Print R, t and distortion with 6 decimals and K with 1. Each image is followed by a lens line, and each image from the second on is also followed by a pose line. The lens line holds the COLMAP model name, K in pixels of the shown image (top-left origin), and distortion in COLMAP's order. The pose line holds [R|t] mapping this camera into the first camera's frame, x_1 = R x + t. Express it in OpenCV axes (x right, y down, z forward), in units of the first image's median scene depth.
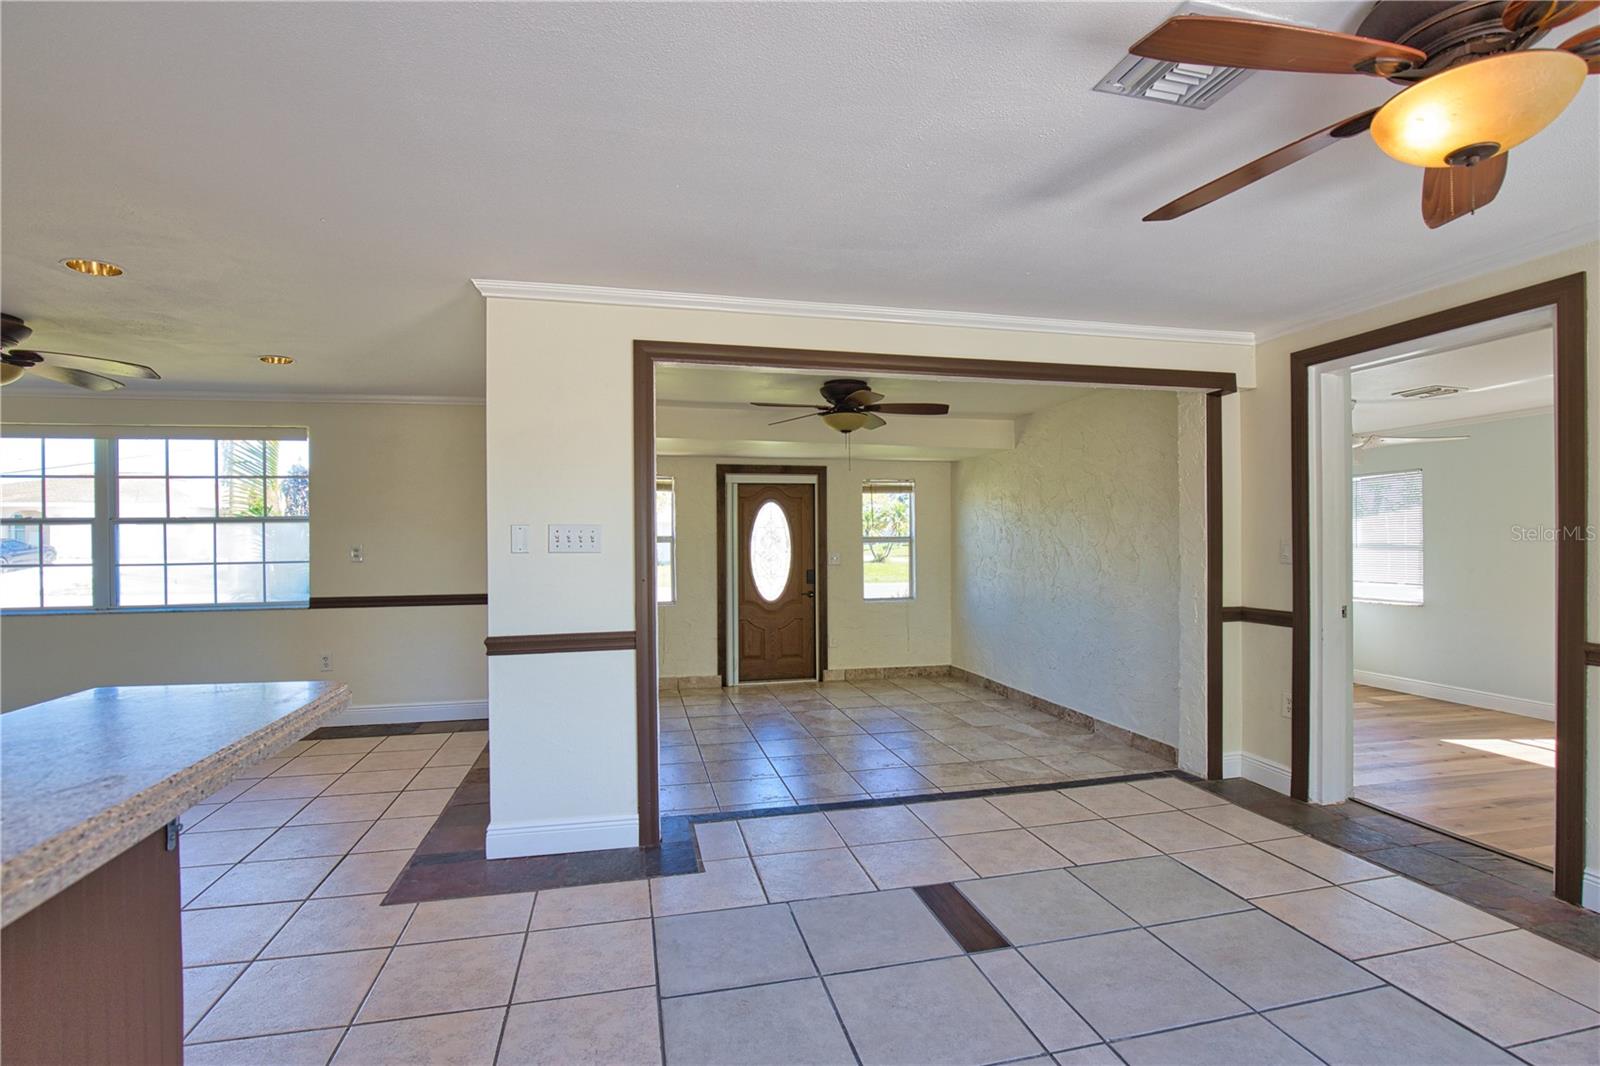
lens RADIAL K [[747.1, 0, 800.0], [0, 747.1, 542.0], [0, 0, 1]] dist [-0.029464, 0.001071]
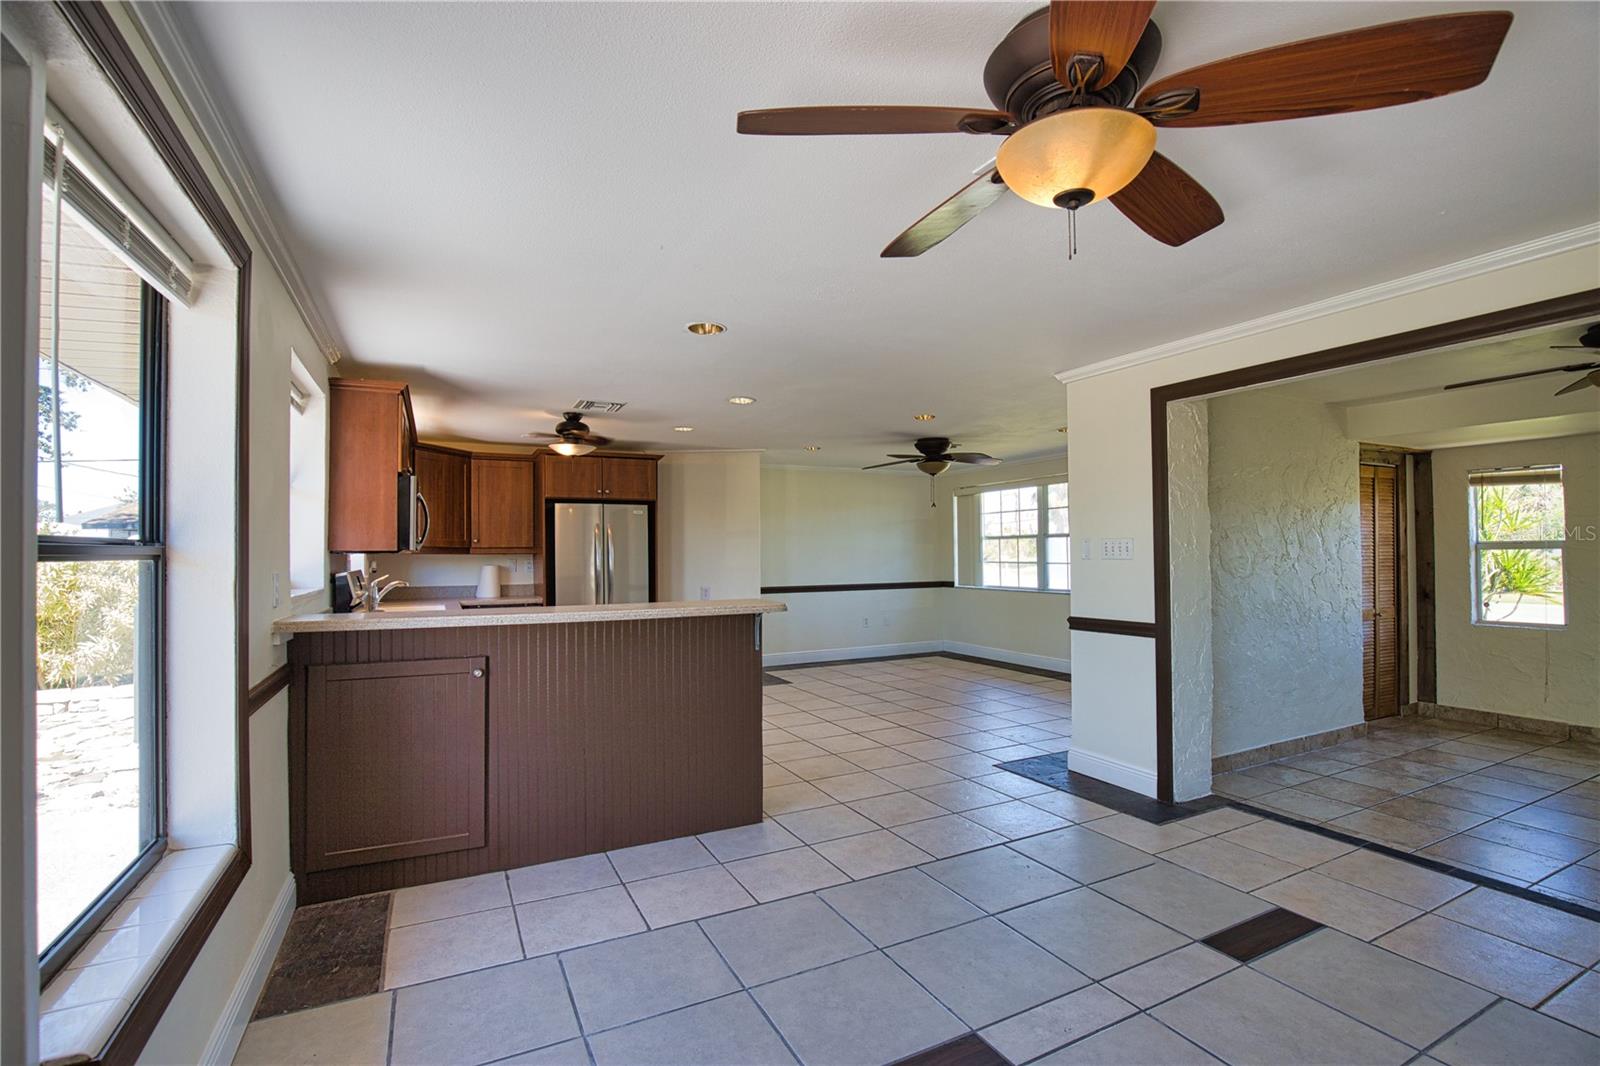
lens RADIAL K [[730.5, 0, 809.2], [0, 730.5, 541.4], [0, 0, 1]] dist [-0.033762, 0.007496]
pose [[0.242883, -0.009166, -0.970012, 0.624547], [0.005069, 0.999954, -0.008180, -0.007339], [0.970042, -0.002930, 0.242918, 0.117502]]
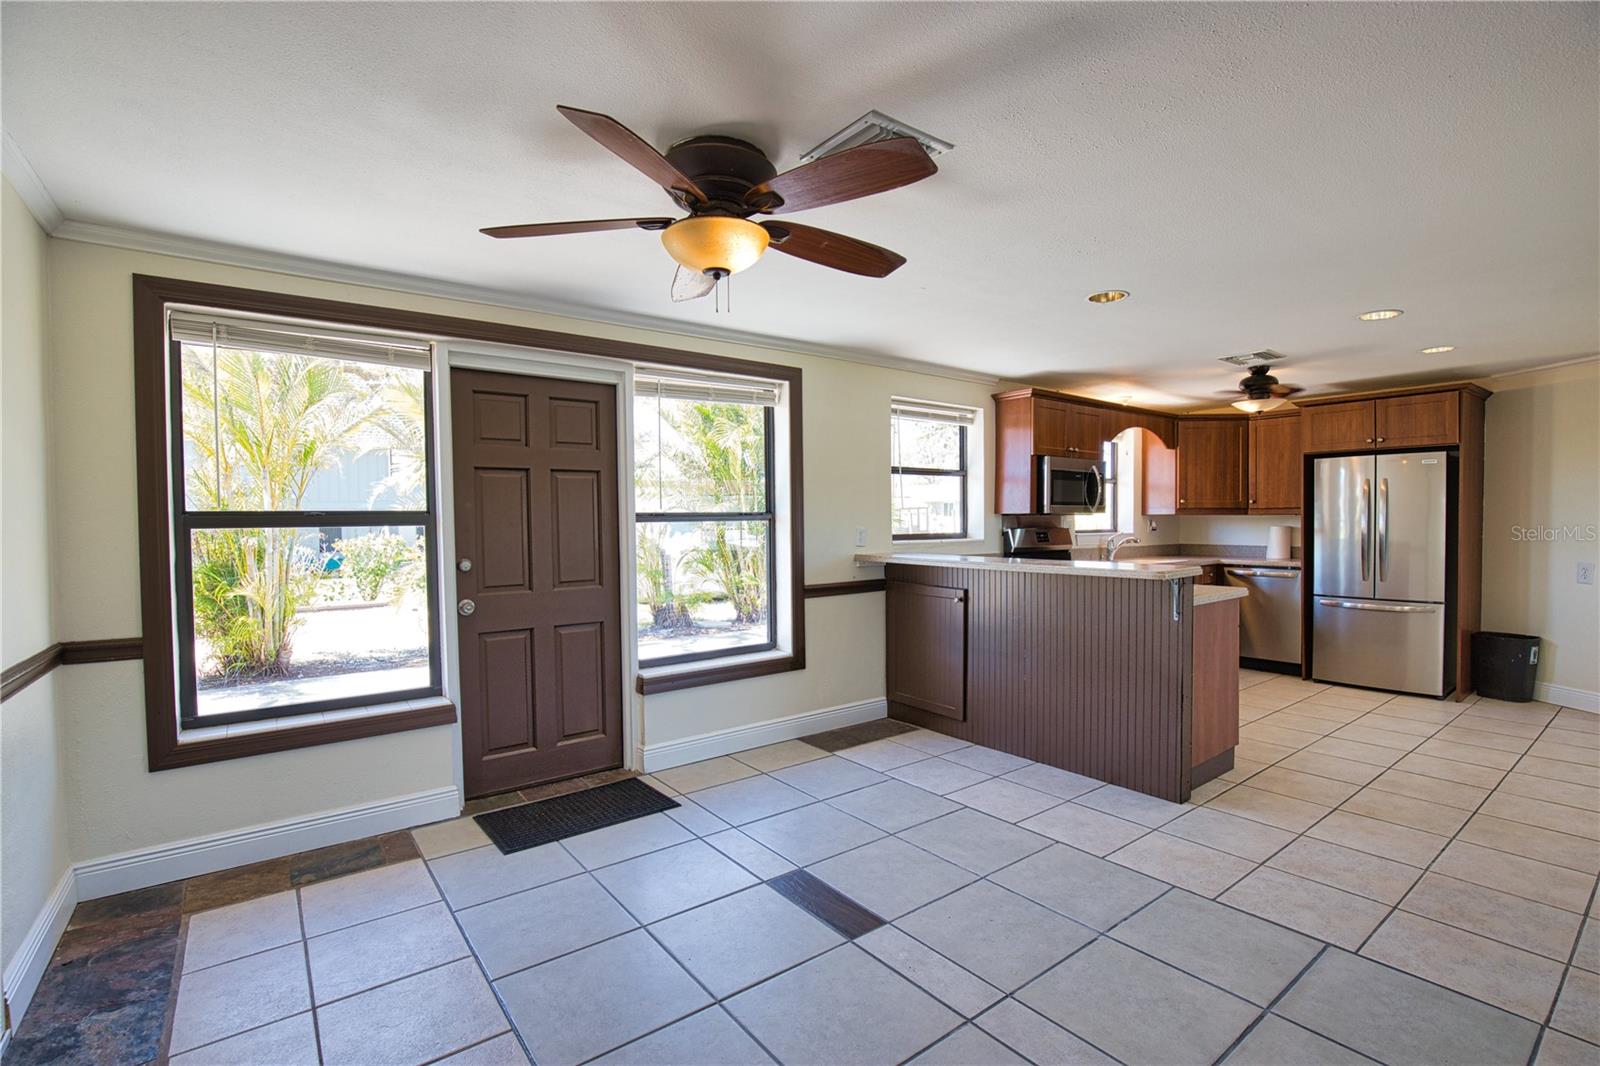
lens RADIAL K [[730.5, 0, 809.2], [0, 730.5, 541.4], [0, 0, 1]] dist [-0.033762, 0.007496]
pose [[-0.909154, 0.028666, -0.415471, 0.470367], [0.015691, 0.999278, 0.034611, -0.007646], [0.416163, 0.024947, -0.908948, 0.829289]]
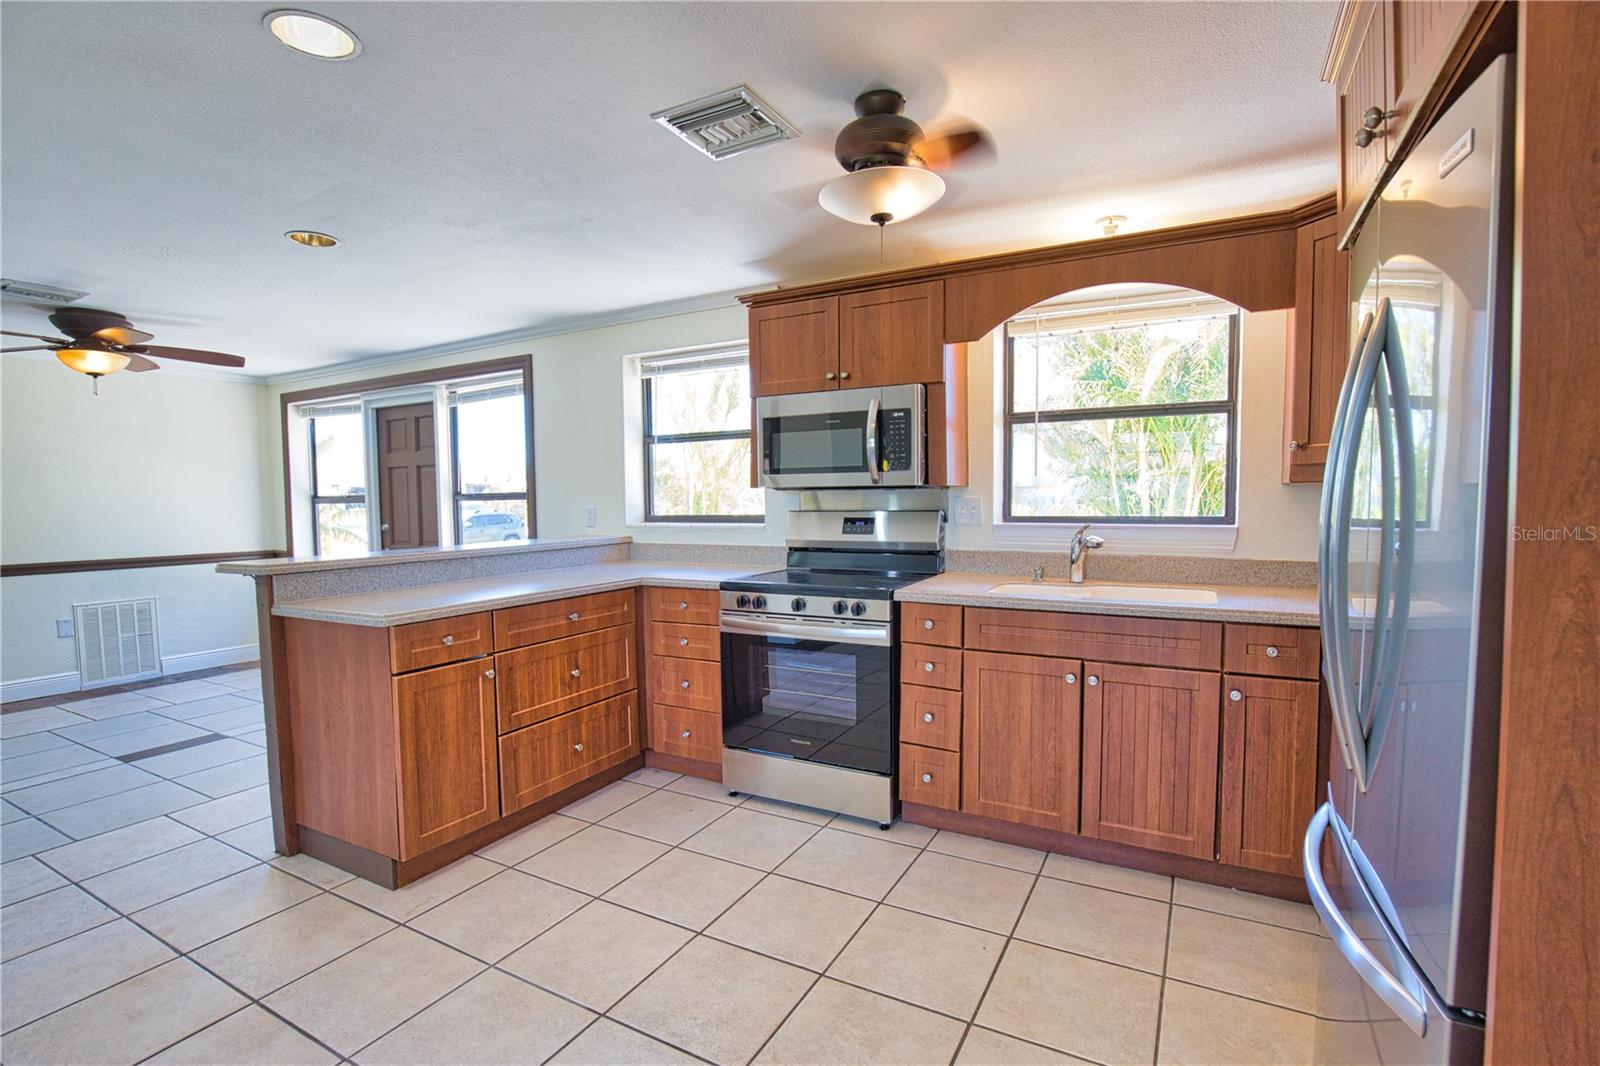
lens RADIAL K [[747.1, 0, 800.0], [0, 747.1, 542.0], [0, 0, 1]] dist [-0.029464, 0.001071]
pose [[-0.745542, -0.021828, 0.666101, -1.039231], [0.019930, 0.998286, 0.055021, 0.009284], [-0.666161, 0.054295, -0.743829, 0.437201]]
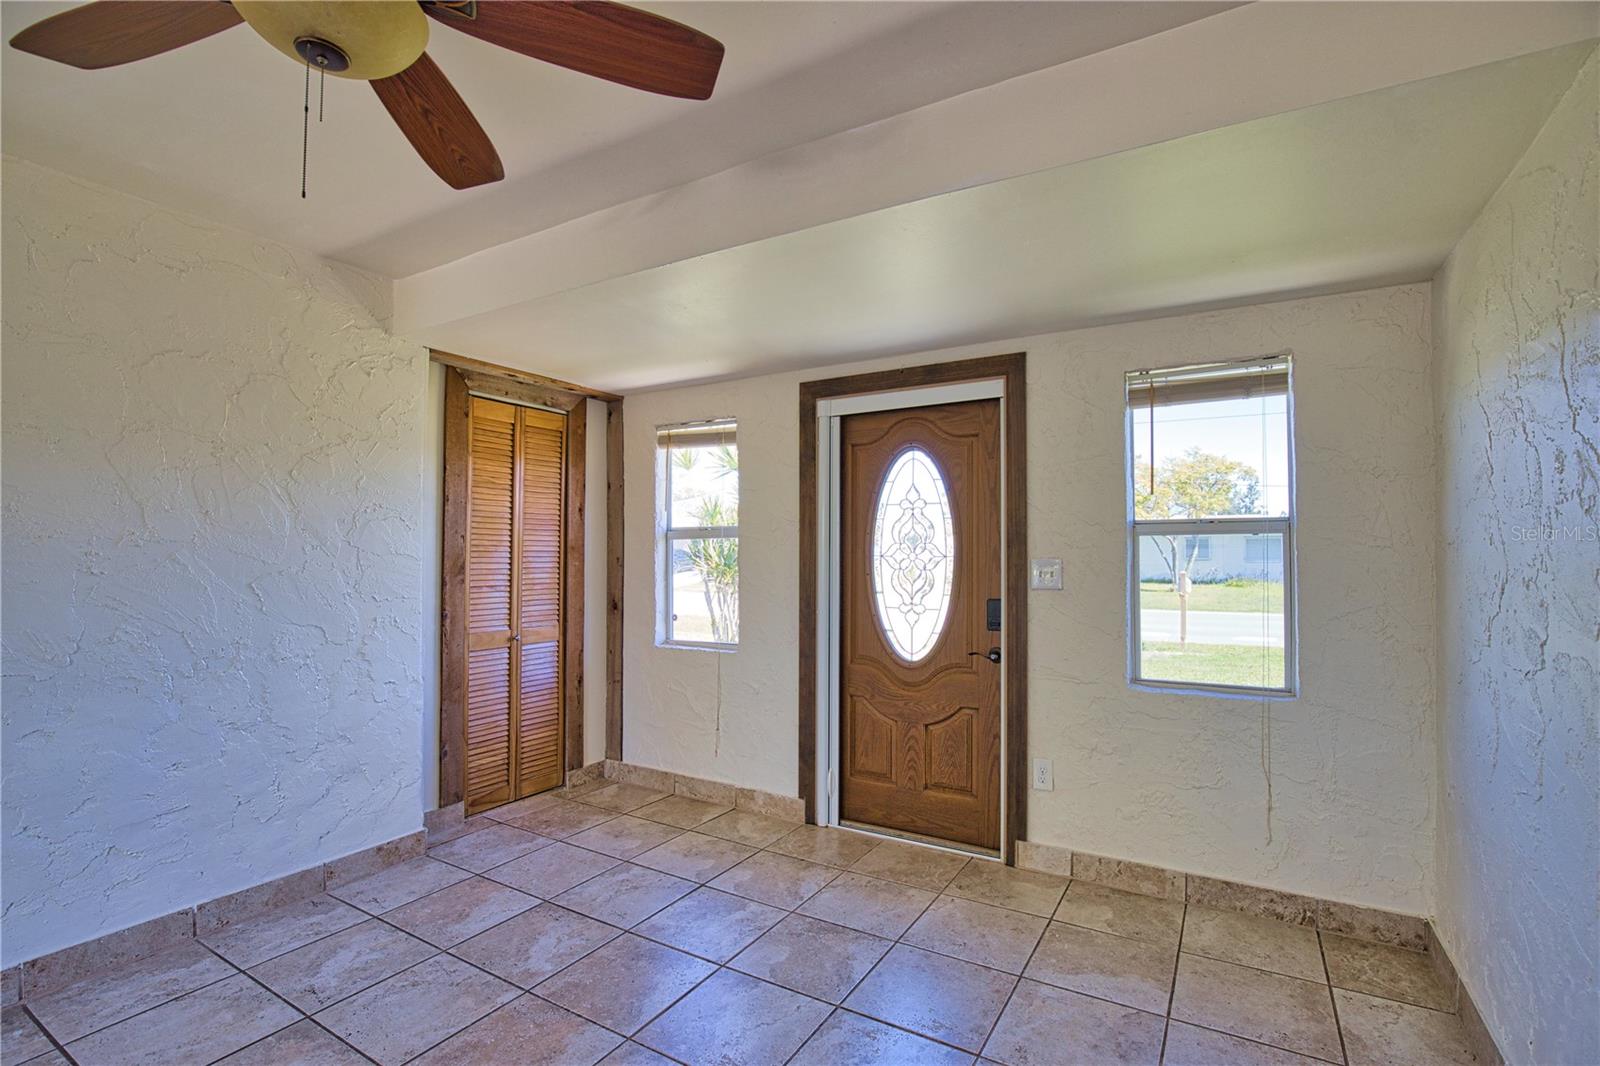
lens RADIAL K [[747.1, 0, 800.0], [0, 747.1, 542.0], [0, 0, 1]] dist [-0.029464, 0.001071]
pose [[0.720740, -0.003026, -0.693199, 0.428568], [-0.006839, 0.999911, -0.011475, 0.018845], [0.693172, 0.013011, 0.720655, 1.131410]]
